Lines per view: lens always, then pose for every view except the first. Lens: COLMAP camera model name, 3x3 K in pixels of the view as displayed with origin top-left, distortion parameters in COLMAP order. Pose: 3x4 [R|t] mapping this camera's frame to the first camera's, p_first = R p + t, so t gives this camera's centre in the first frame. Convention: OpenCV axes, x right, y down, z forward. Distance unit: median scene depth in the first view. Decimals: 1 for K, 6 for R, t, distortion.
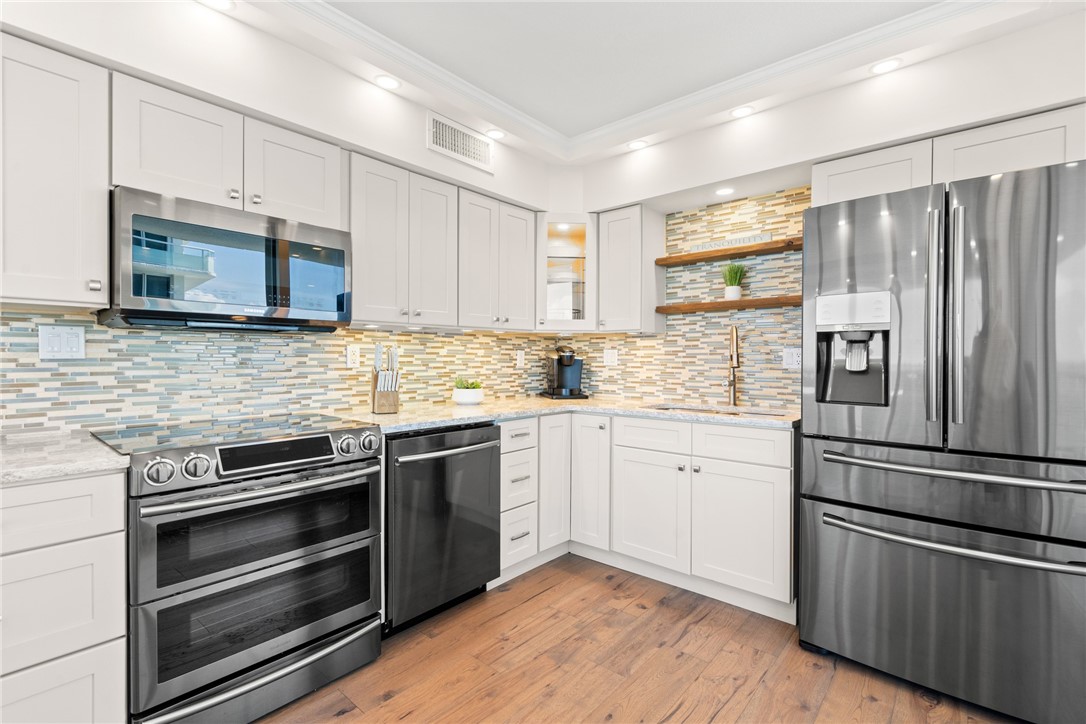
lens RADIAL K [[505.8, 0, 544.1], [0, 505.8, 355.3], [0, 0, 1]] dist [-0.002382, 0.000806]
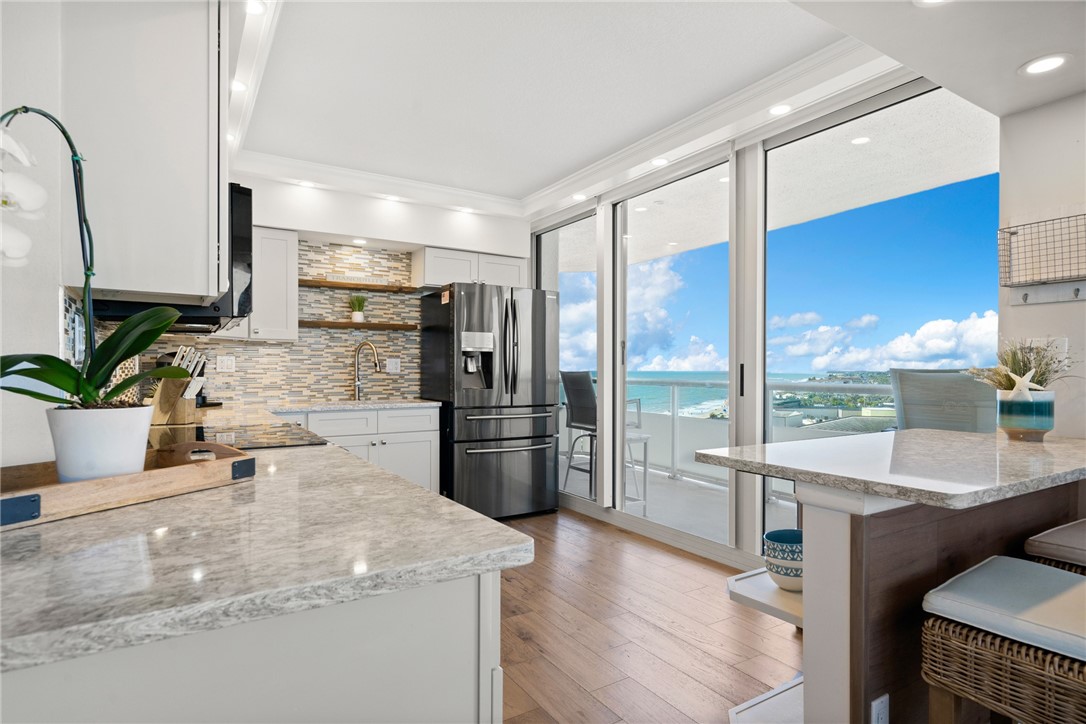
lens RADIAL K [[572.2, 0, 542.9], [0, 572.2, 368.4], [0, 0, 1]] dist [-0.000572, -0.000064]
pose [[0.276948, -0.000206, 0.960885, -0.896297], [-0.005247, 0.999985, 0.001726, 0.008530], [-0.960871, -0.005520, 0.276942, 0.099800]]
